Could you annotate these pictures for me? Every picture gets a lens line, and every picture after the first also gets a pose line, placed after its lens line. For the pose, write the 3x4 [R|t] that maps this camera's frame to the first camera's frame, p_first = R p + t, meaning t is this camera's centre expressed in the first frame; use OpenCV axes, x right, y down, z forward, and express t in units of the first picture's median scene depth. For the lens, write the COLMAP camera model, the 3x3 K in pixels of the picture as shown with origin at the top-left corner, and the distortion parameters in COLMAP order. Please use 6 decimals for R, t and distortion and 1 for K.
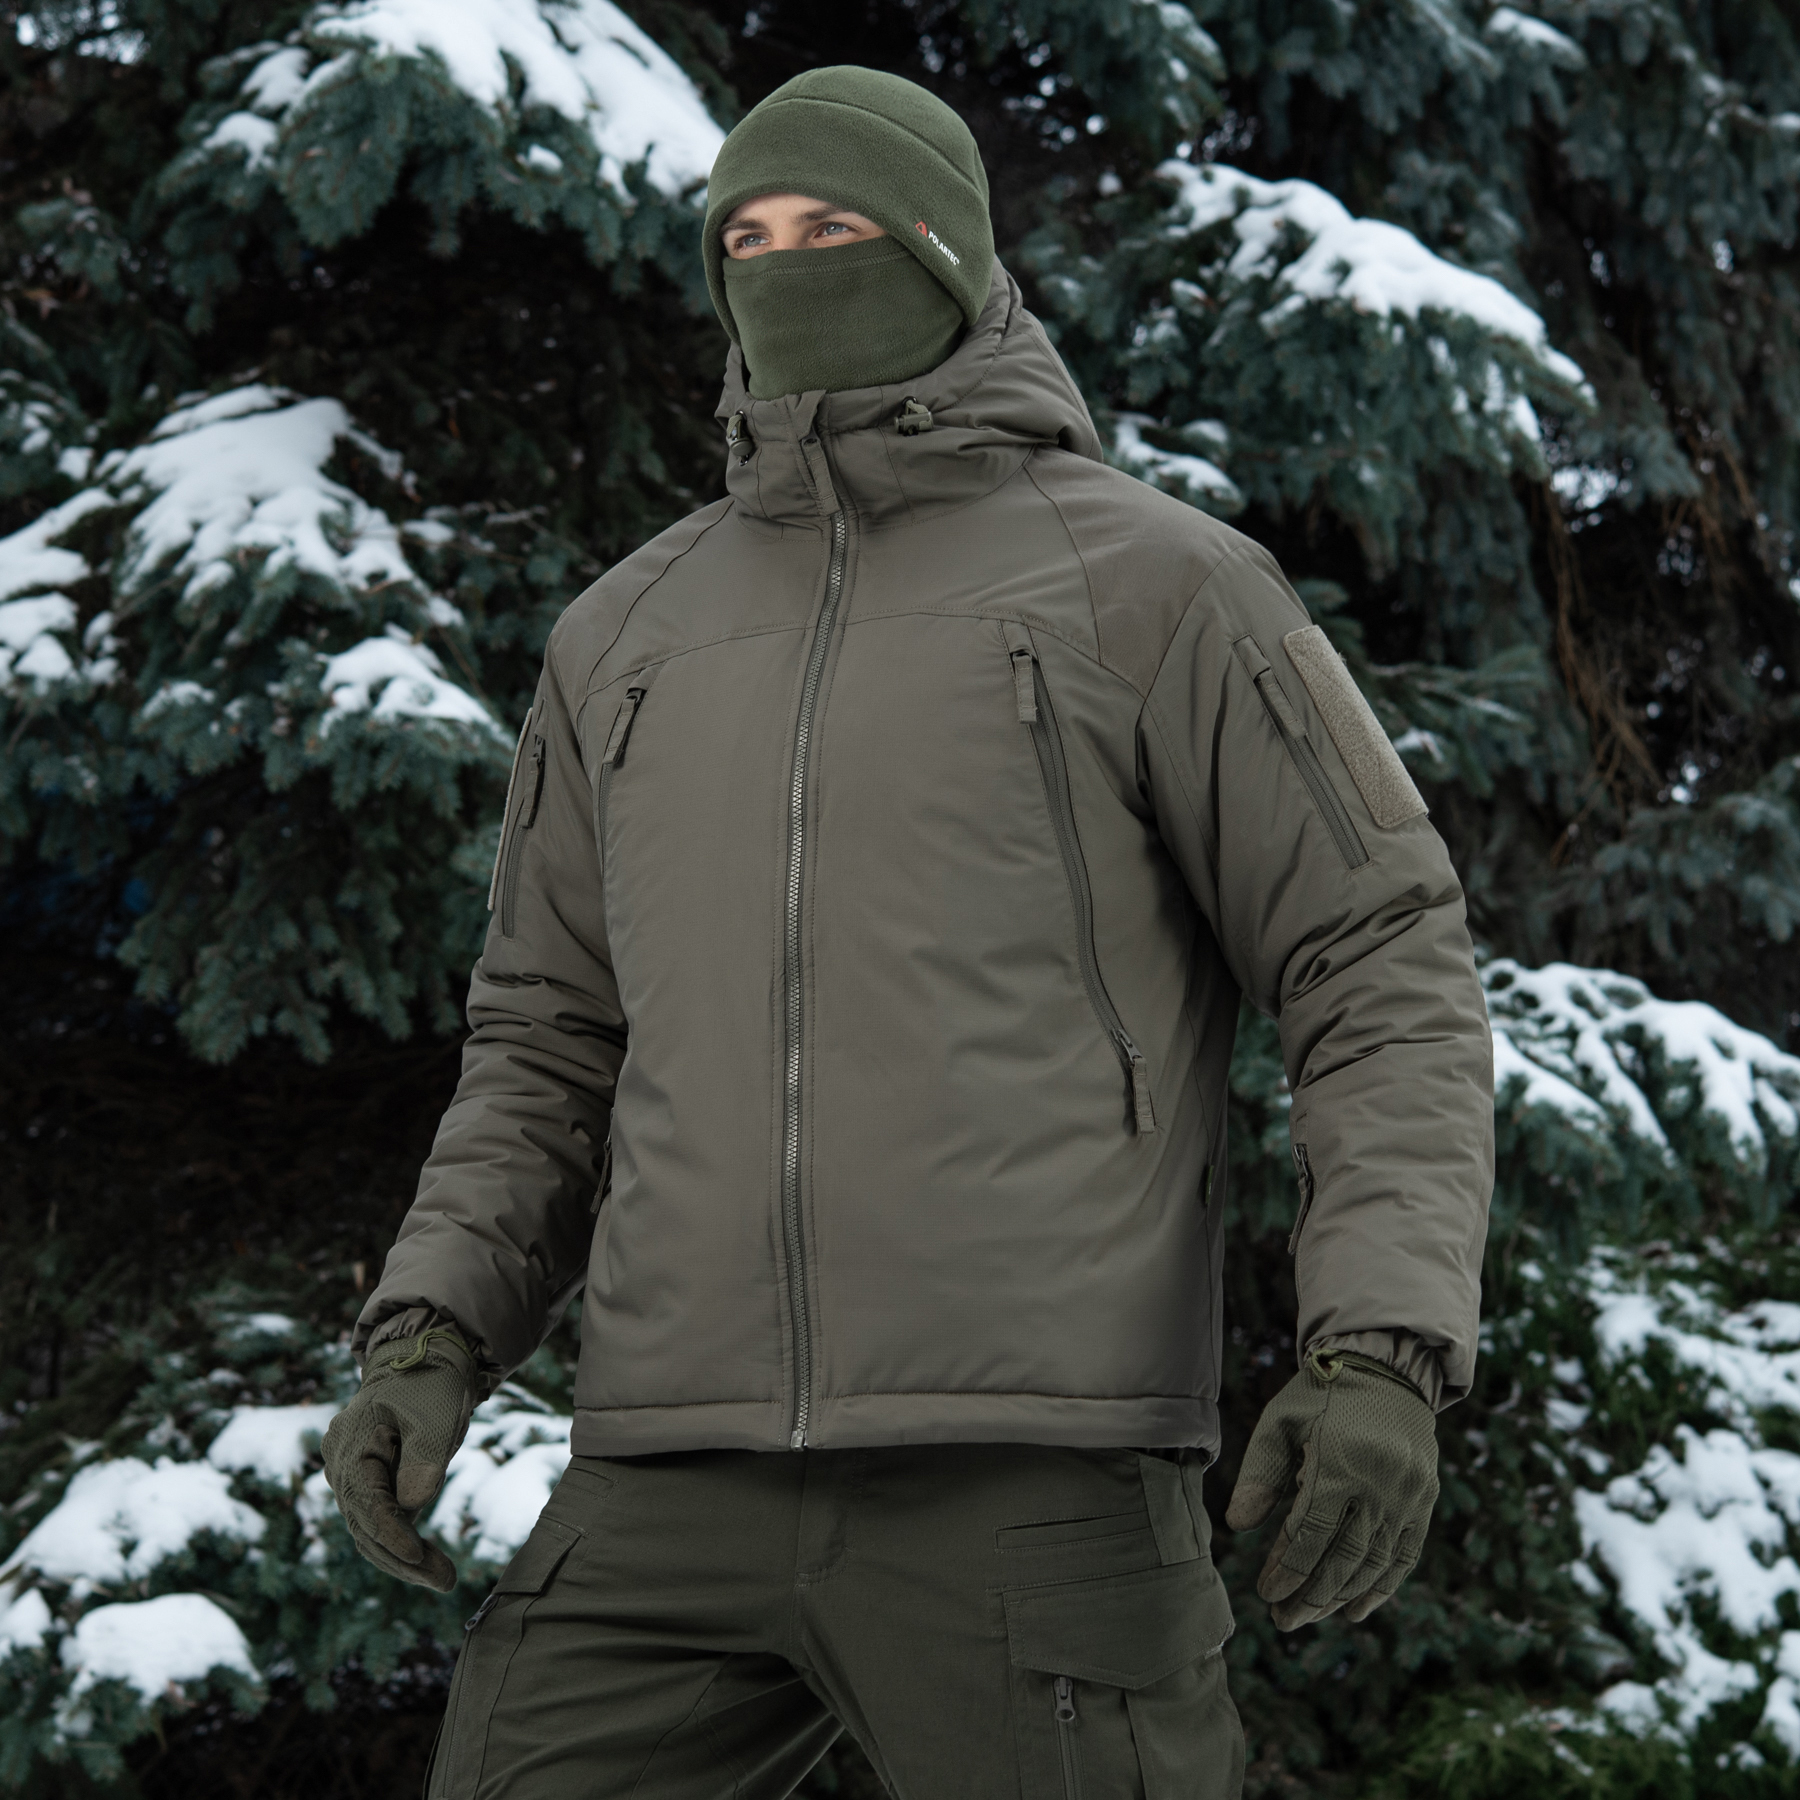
lens RADIAL K [[4574.3, 0, 900.0], [0, 4574.3, 900.0], [0, 0, 1]] dist [0.008232, 0.641045]
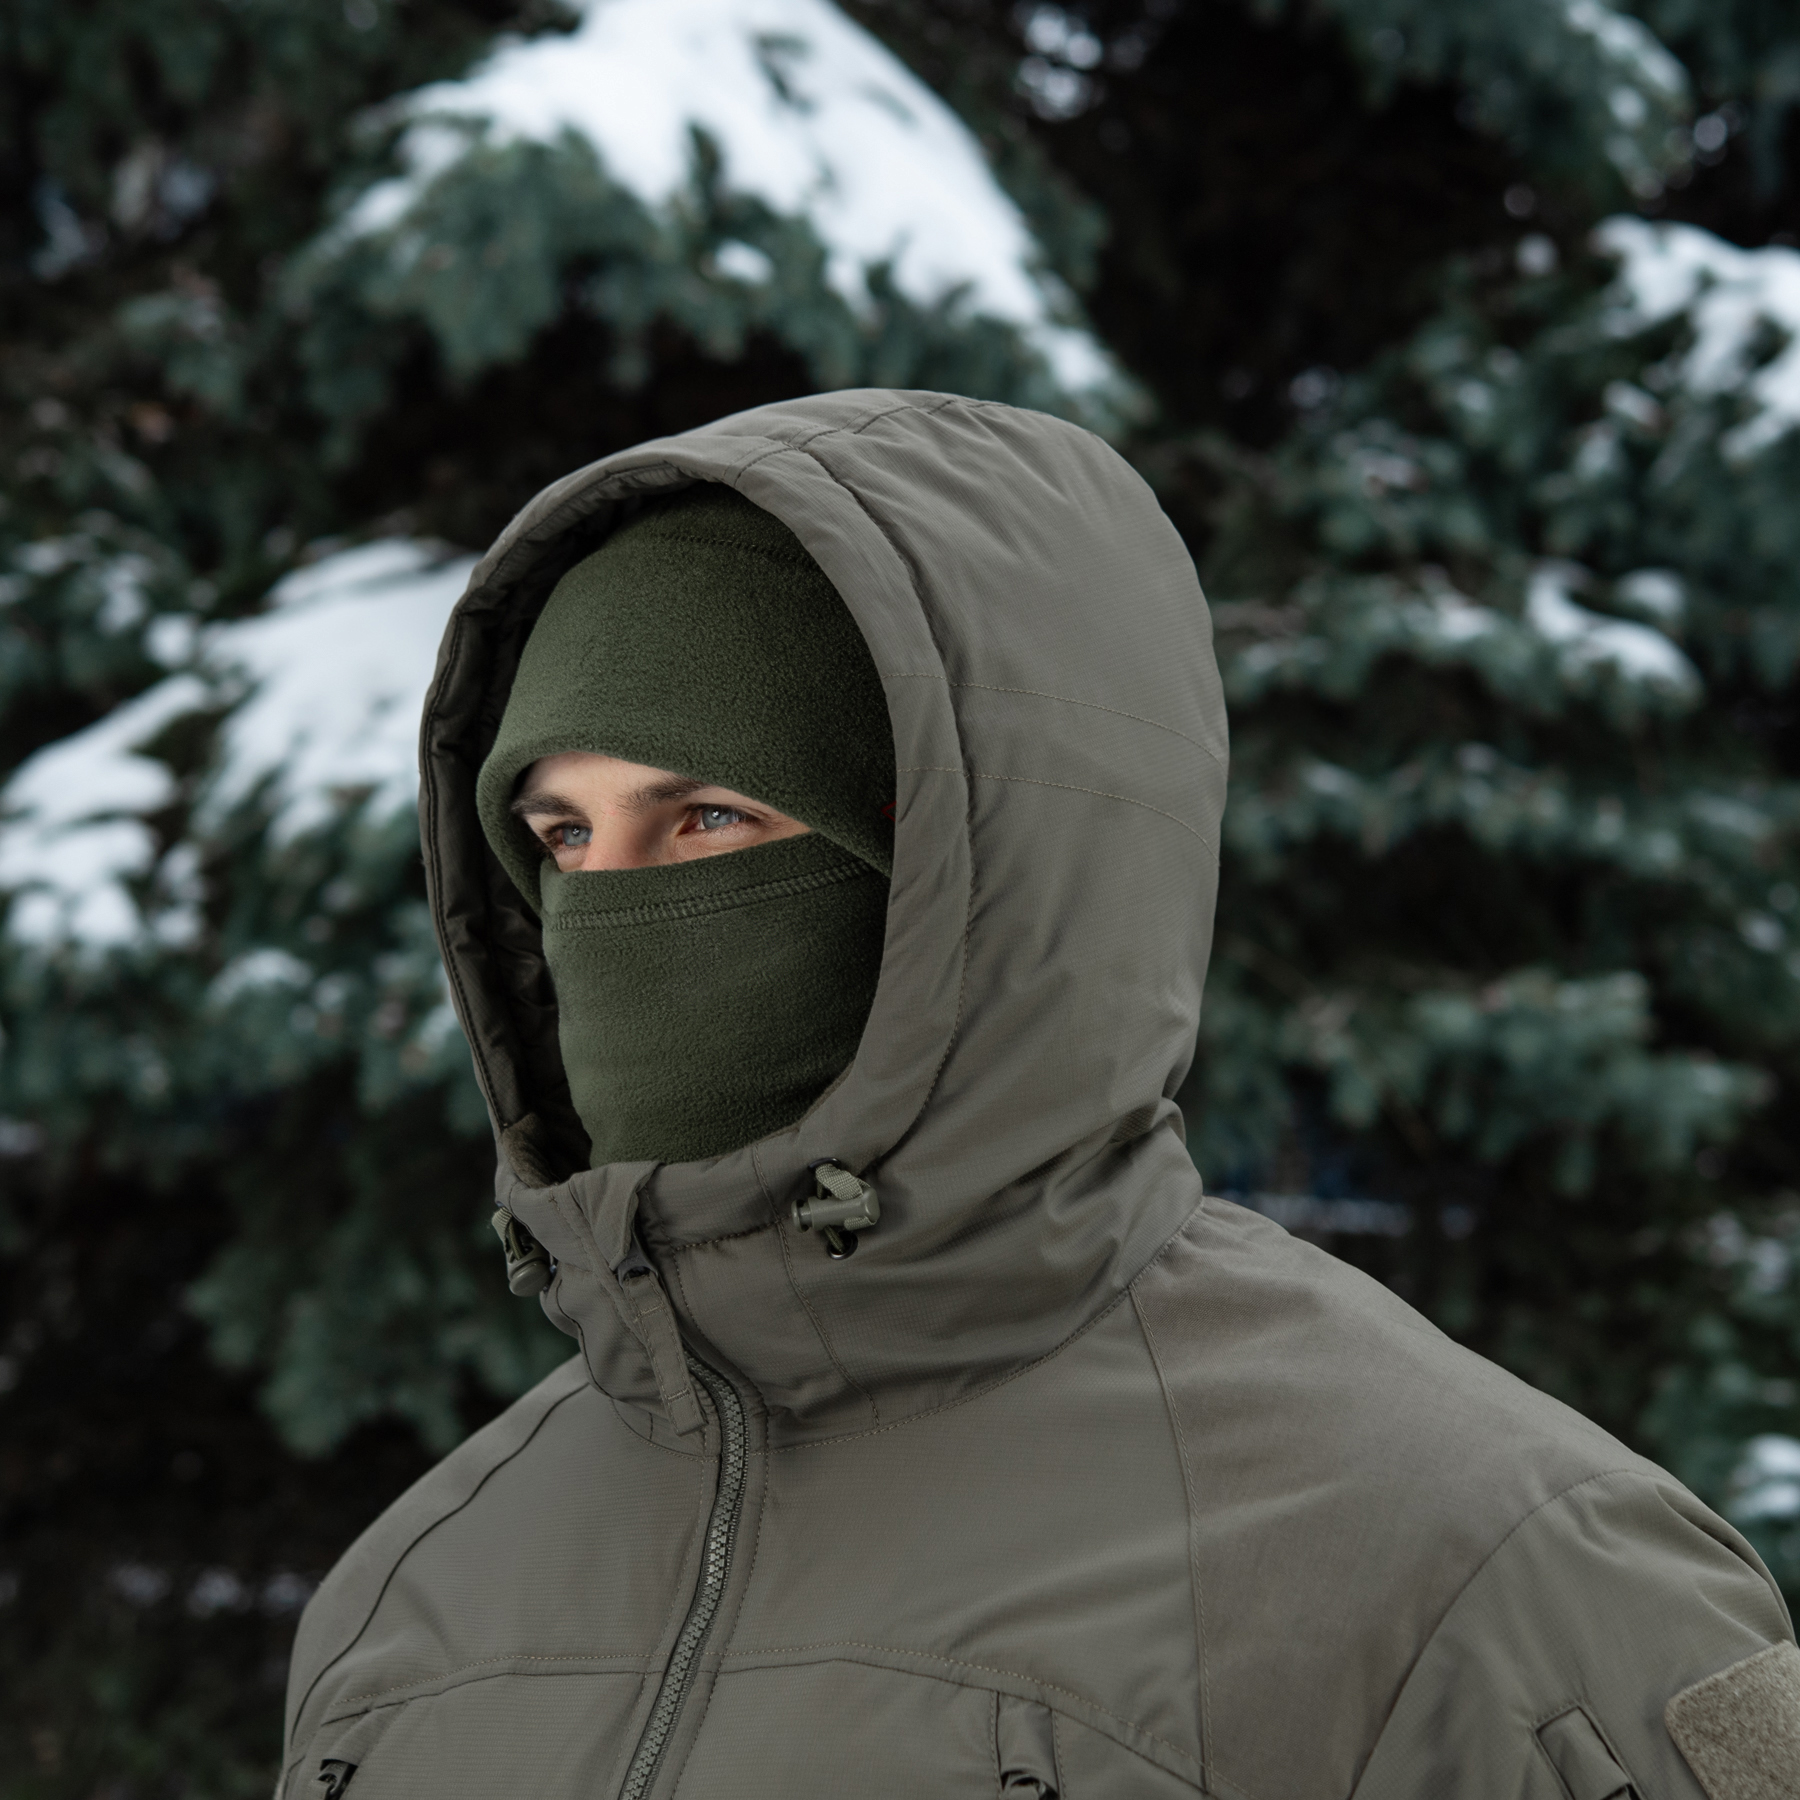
lens RADIAL K [[4909.8, 0, 900.0], [0, 4909.8, 900.0], [0, 0, 1]] dist [-0.016443, 0.342959]
pose [[0.994840, 0.011523, -0.100795, 0.026855], [-0.011317, 0.999933, 0.002610, -0.054700], [0.100818, -0.001456, 0.994904, 0.183705]]
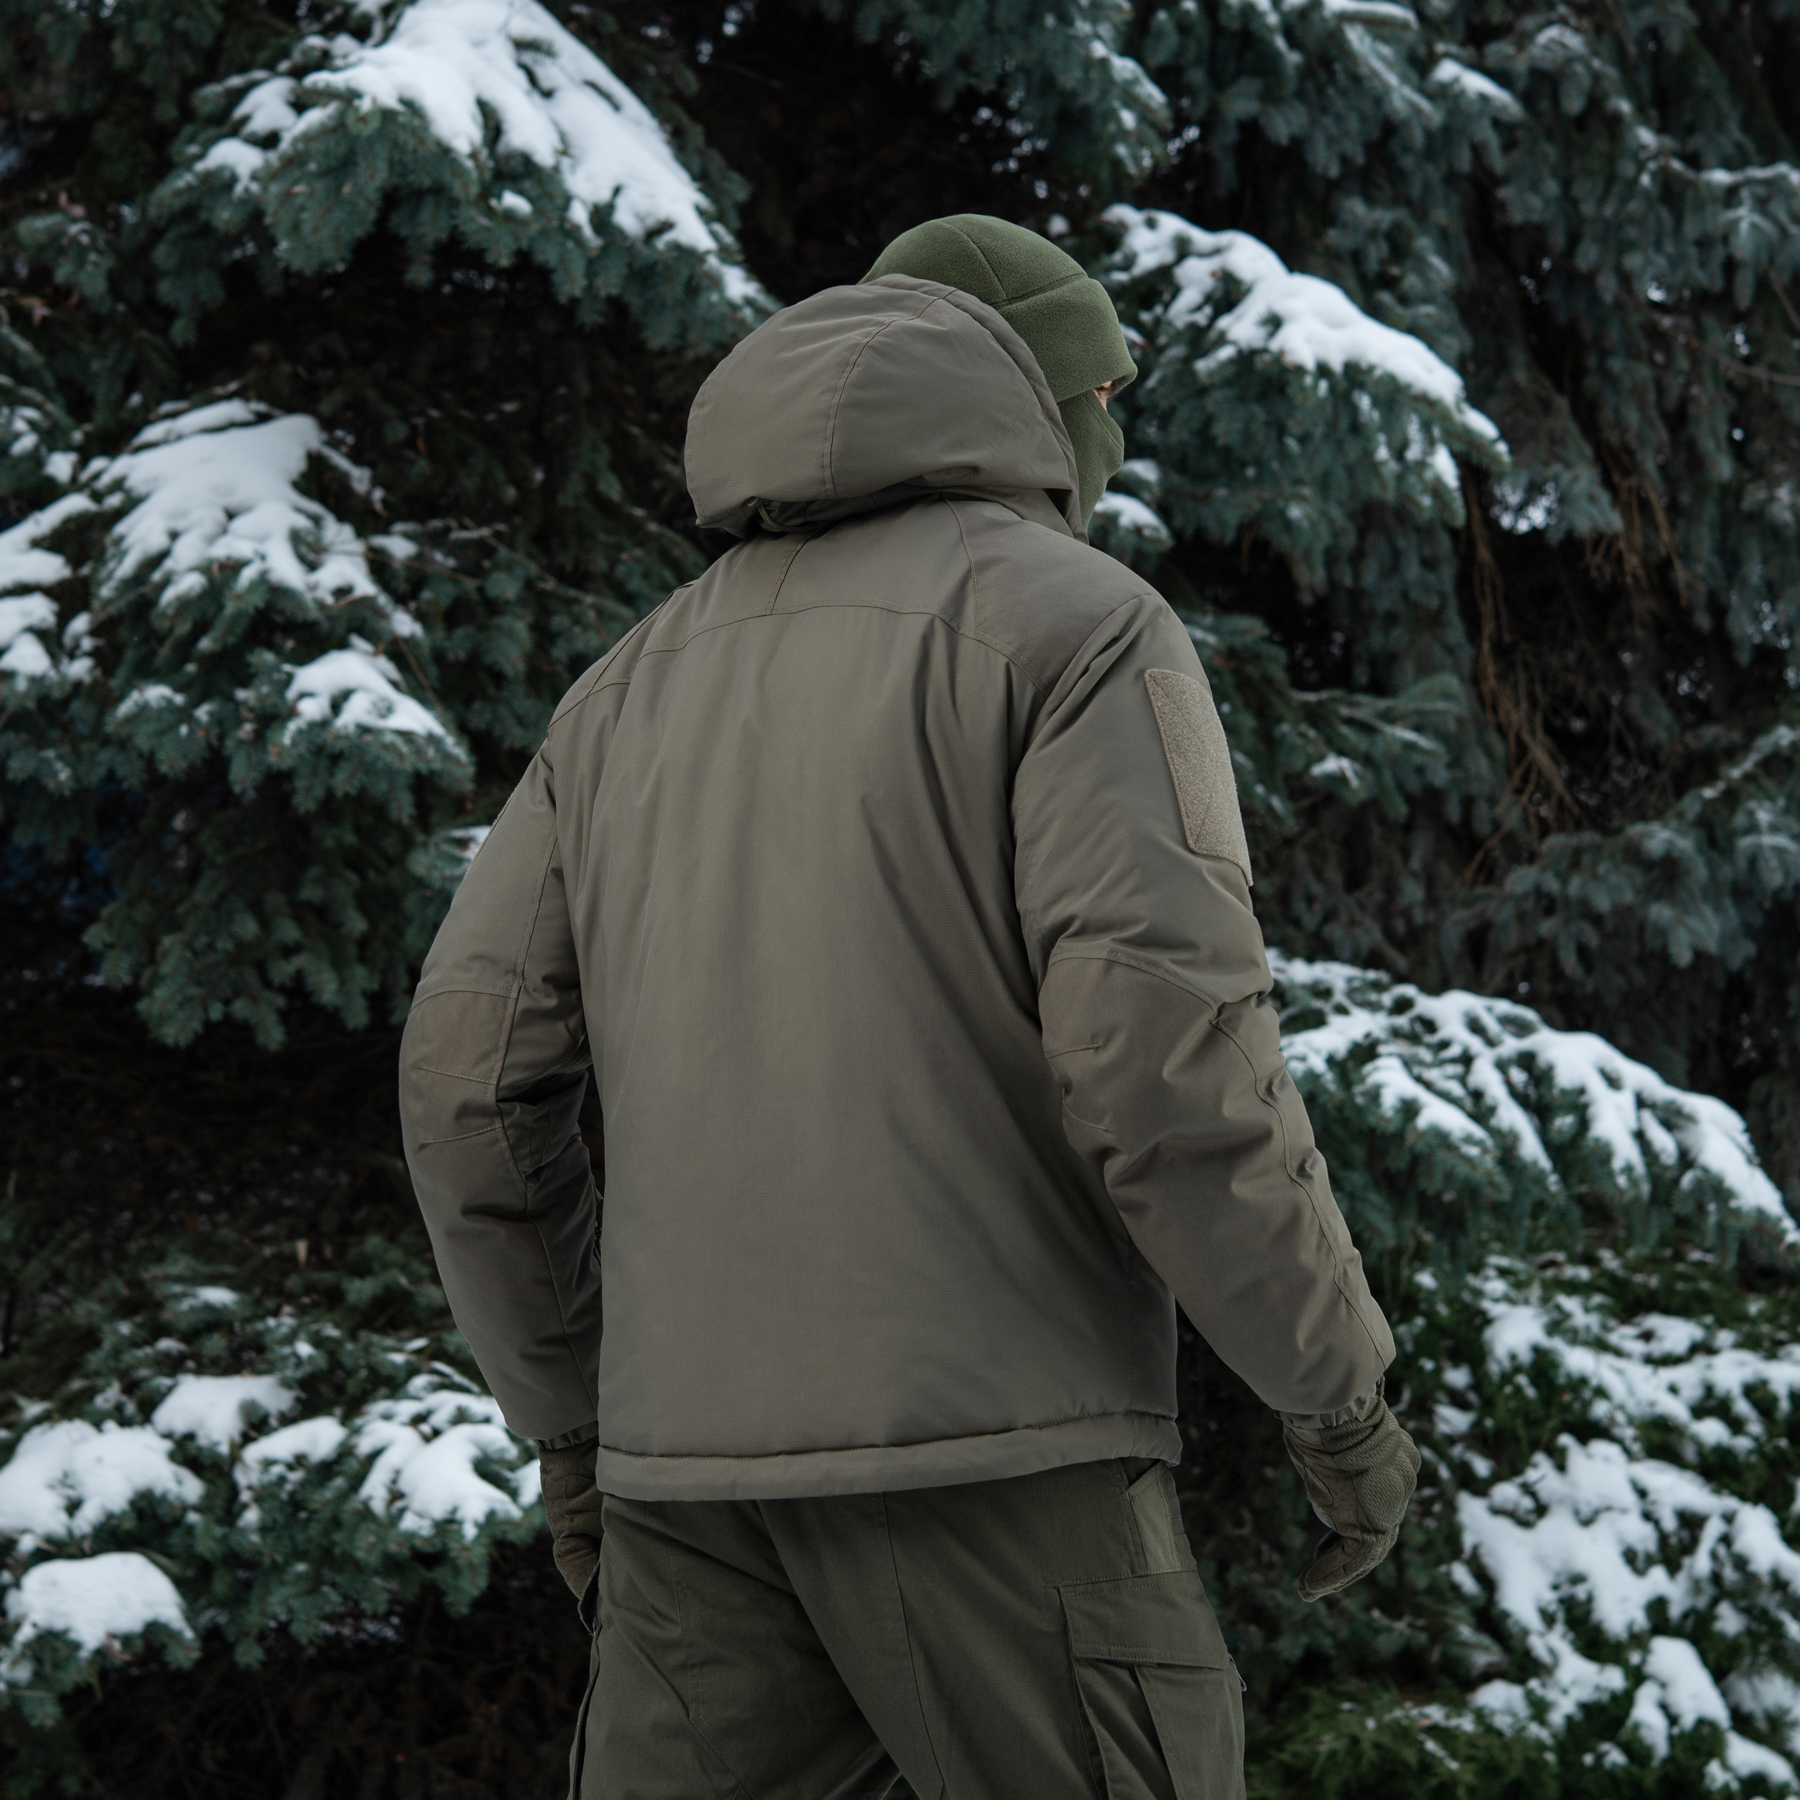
lens RADIAL K [[4564.6, 0, 844.4], [0, 4564.6, 804.0], [0, 0, 1]] dist [0.017362, 0.560780]
pose [[0.999350, 0.035908, -0.003295, 0.005920], [-0.035937, 0.999310, -0.009336, -0.014565], [0.002958, 0.009448, 0.999951, -0.047540]]
